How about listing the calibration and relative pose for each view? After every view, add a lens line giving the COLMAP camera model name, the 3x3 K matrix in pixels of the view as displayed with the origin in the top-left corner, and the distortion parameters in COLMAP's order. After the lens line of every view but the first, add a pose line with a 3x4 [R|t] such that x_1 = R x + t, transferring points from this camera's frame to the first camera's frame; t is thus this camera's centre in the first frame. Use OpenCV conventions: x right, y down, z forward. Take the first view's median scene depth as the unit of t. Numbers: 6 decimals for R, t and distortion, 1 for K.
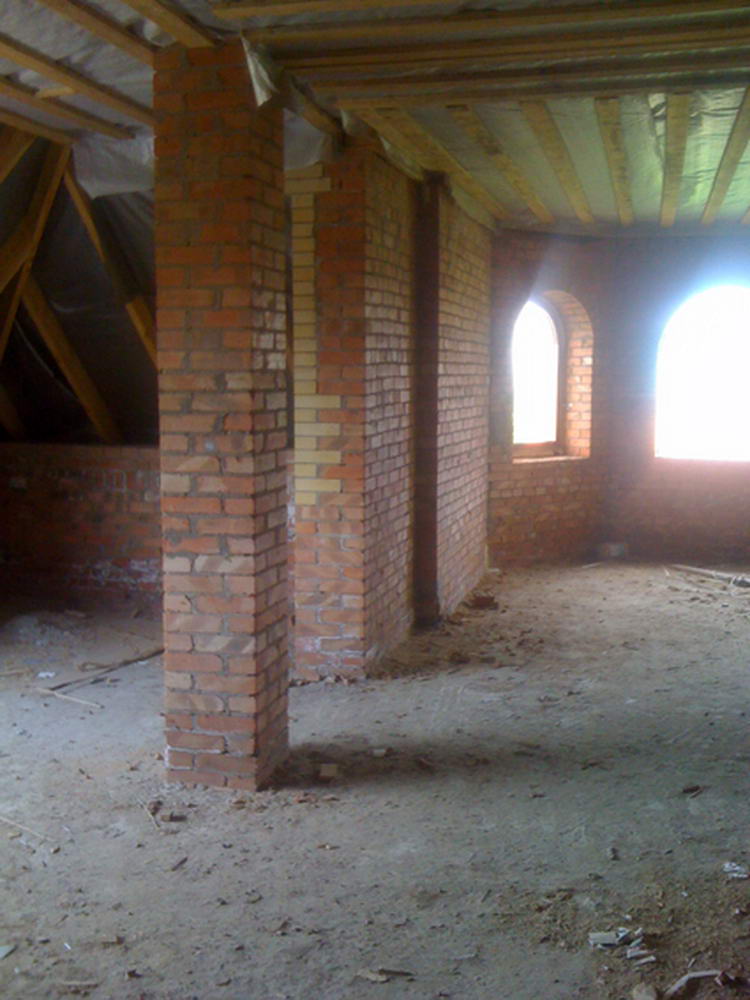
lens RADIAL K [[1118.6, 0, 375.0], [0, 1118.6, 500.0], [0, 0, 1]] dist [0.113701, -0.555013]
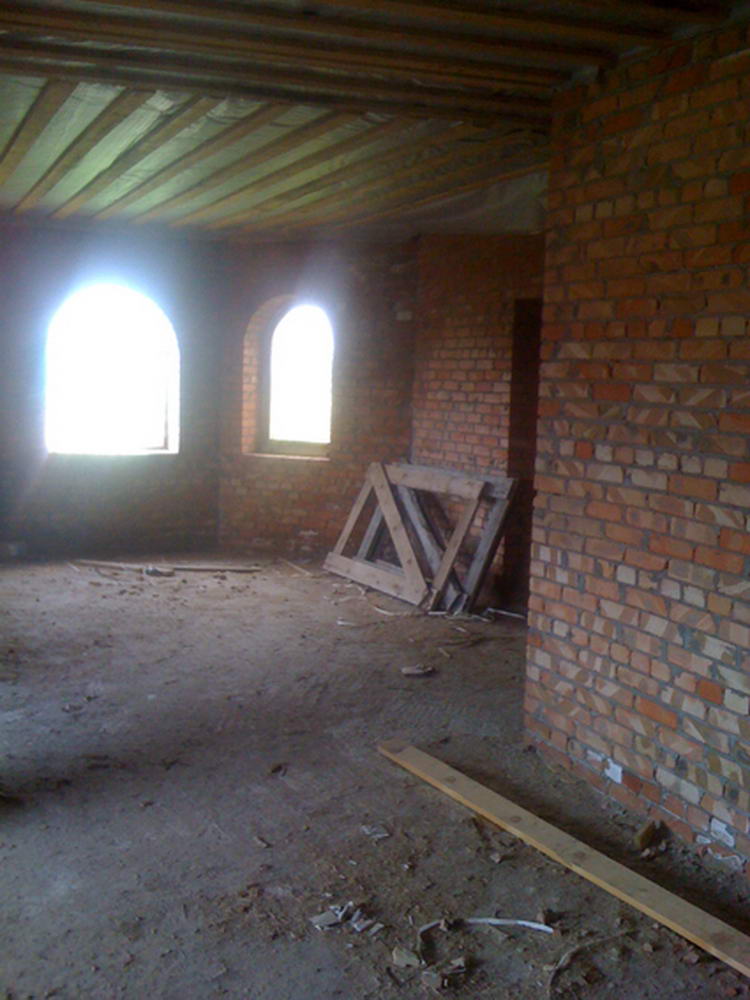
lens RADIAL K [[1118.6, 0, 375.0], [0, 1118.6, 500.0], [0, 0, 1]] dist [0.113701, -0.555013]
pose [[0.792164, -0.043025, 0.608790, -0.216589], [0.039121, 0.999040, 0.019700, -0.008279], [-0.609054, 0.008211, 0.793087, 0.084467]]
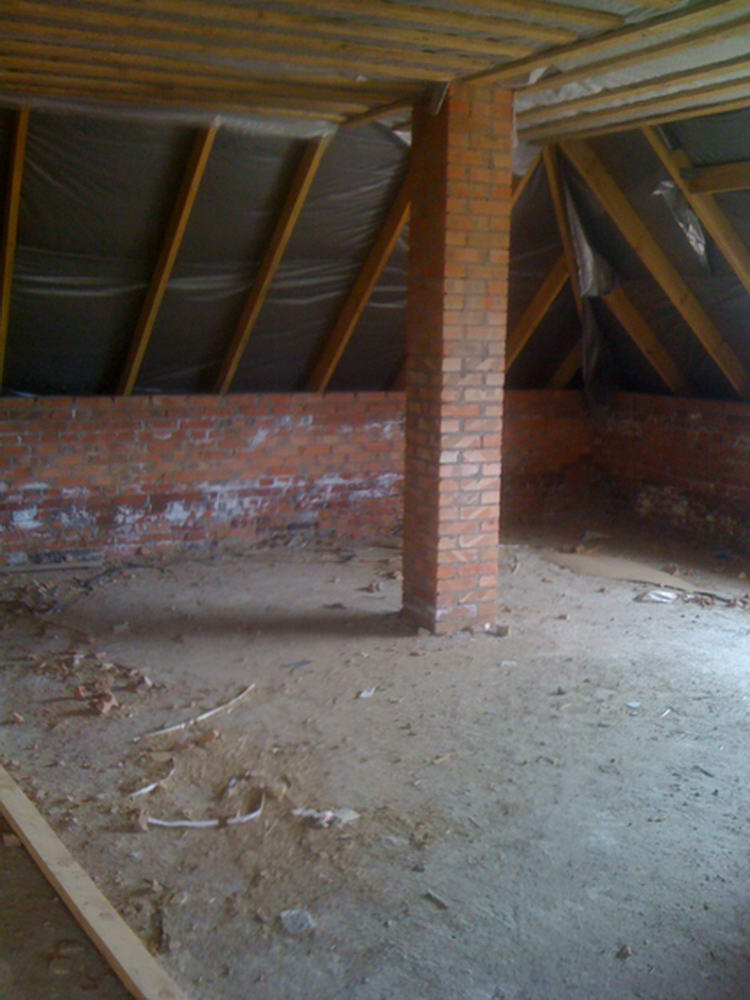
lens RADIAL K [[1118.6, 0, 375.0], [0, 1118.6, 500.0], [0, 0, 1]] dist [0.113701, -0.555013]
pose [[-0.757252, 0.080307, -0.648167, 0.524059], [-0.095929, 0.967973, 0.232004, -0.112884], [0.646040, 0.237864, -0.725296, 1.031383]]
